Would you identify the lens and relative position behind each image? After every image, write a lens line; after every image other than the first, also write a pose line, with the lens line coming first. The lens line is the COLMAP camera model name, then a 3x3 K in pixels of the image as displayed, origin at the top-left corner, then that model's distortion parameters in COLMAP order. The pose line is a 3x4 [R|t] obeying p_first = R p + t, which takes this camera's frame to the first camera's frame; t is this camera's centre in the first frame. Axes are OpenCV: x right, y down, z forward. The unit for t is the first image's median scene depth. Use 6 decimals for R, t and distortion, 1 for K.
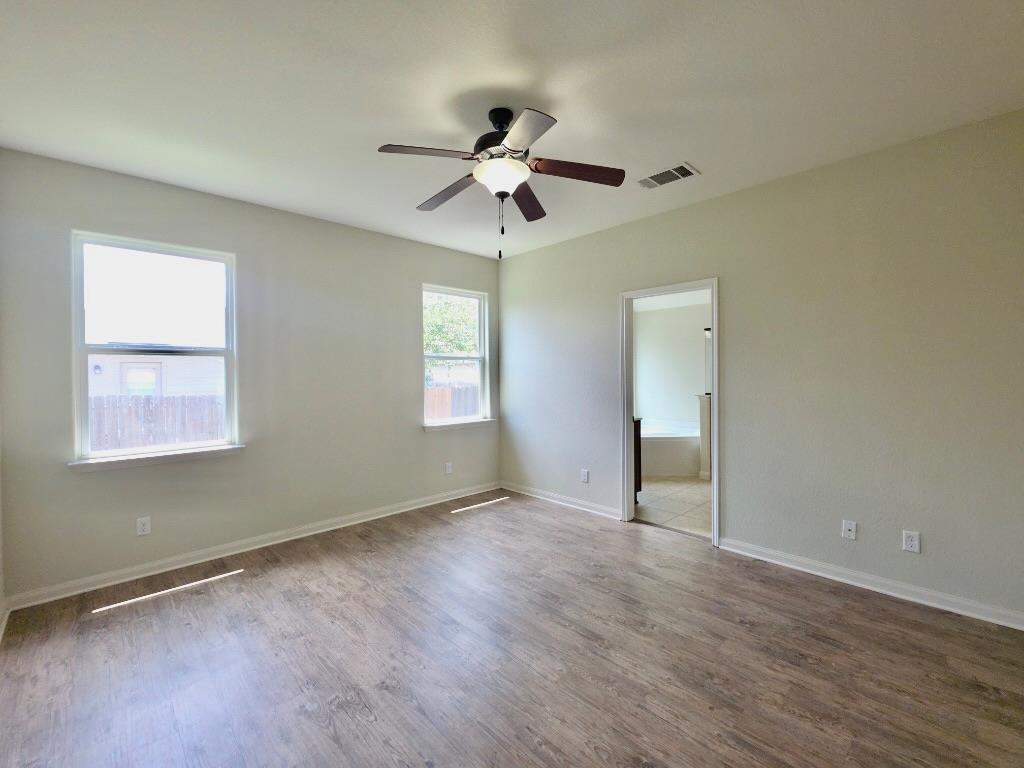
lens RADIAL K [[440.5, 0, 513.7], [0, 440.5, 375.3], [0, 0, 1]] dist [0.010587, -0.005739]
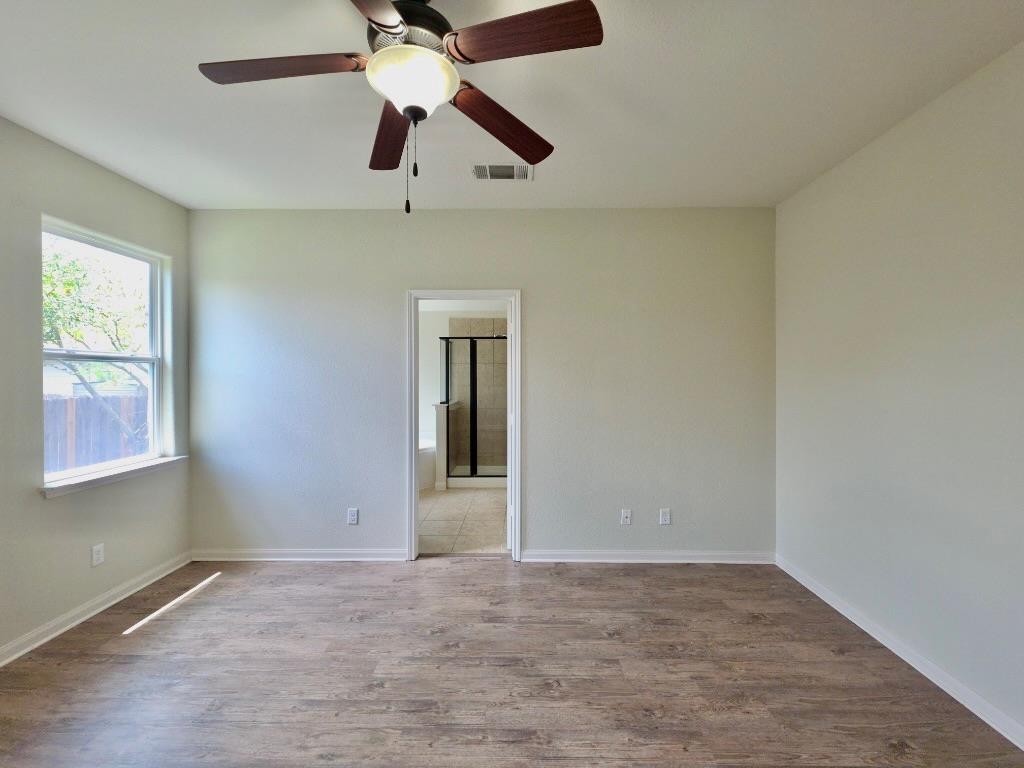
lens RADIAL K [[440.5, 0, 507.9], [0, 440.5, 377.2], [0, 0, 1]] dist [0.010587, -0.005739]
pose [[0.696788, 0.003494, 0.717268, -0.293906], [-0.002525, 0.999994, -0.002418, -0.024092], [-0.717273, -0.000126, 0.696793, 0.359526]]
